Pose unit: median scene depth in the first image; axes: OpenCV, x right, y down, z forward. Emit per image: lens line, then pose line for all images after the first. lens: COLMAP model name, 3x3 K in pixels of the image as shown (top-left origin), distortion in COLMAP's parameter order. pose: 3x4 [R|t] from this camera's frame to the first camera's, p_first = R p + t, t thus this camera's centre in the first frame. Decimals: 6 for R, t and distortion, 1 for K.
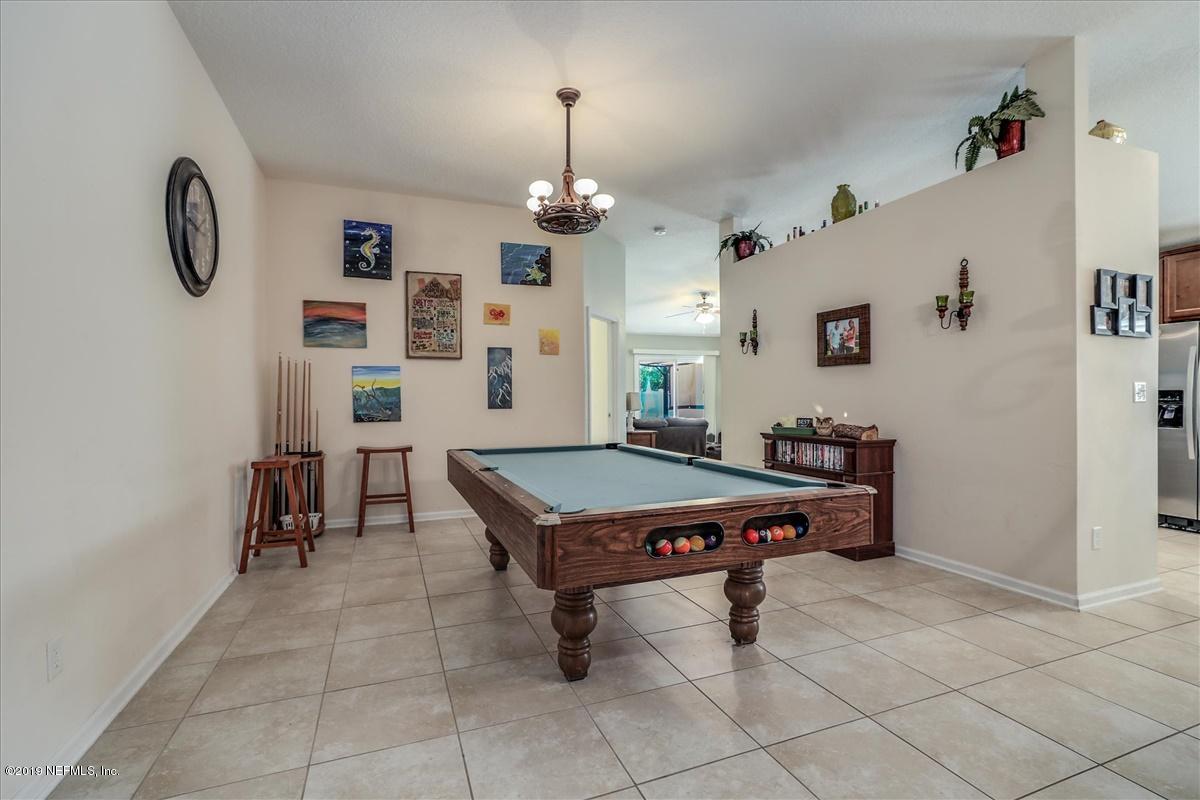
lens RADIAL K [[549.7, 0, 600.0], [0, 549.7, 400.0], [0, 0, 1]] dist [-0.003492, 0.000009]
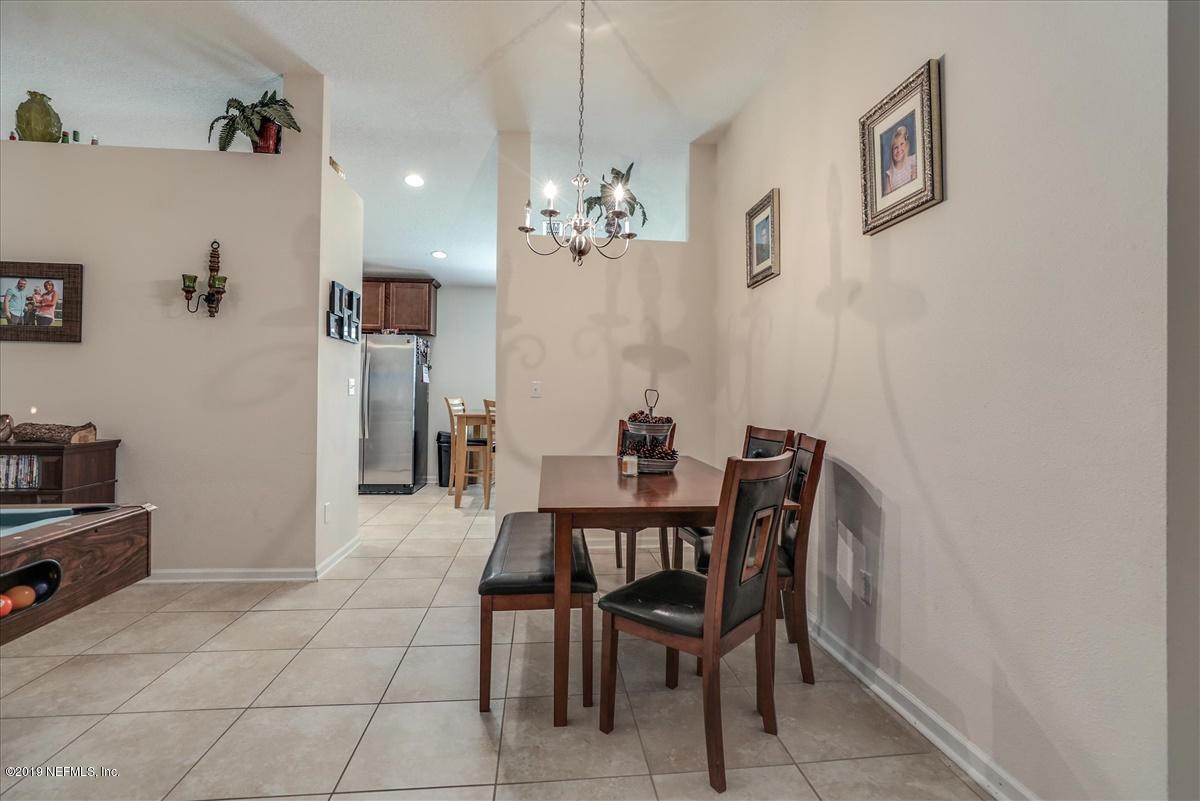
lens RADIAL K [[555.1, 0, 600.0], [0, 555.1, 381.2], [0, 0, 1]] dist [-0.029524, 0.010933]
pose [[0.261955, 0.028699, 0.964653, -0.064453], [-0.010045, 0.999585, -0.027010, 0.000631], [-0.965028, -0.002614, 0.262134, 0.130351]]
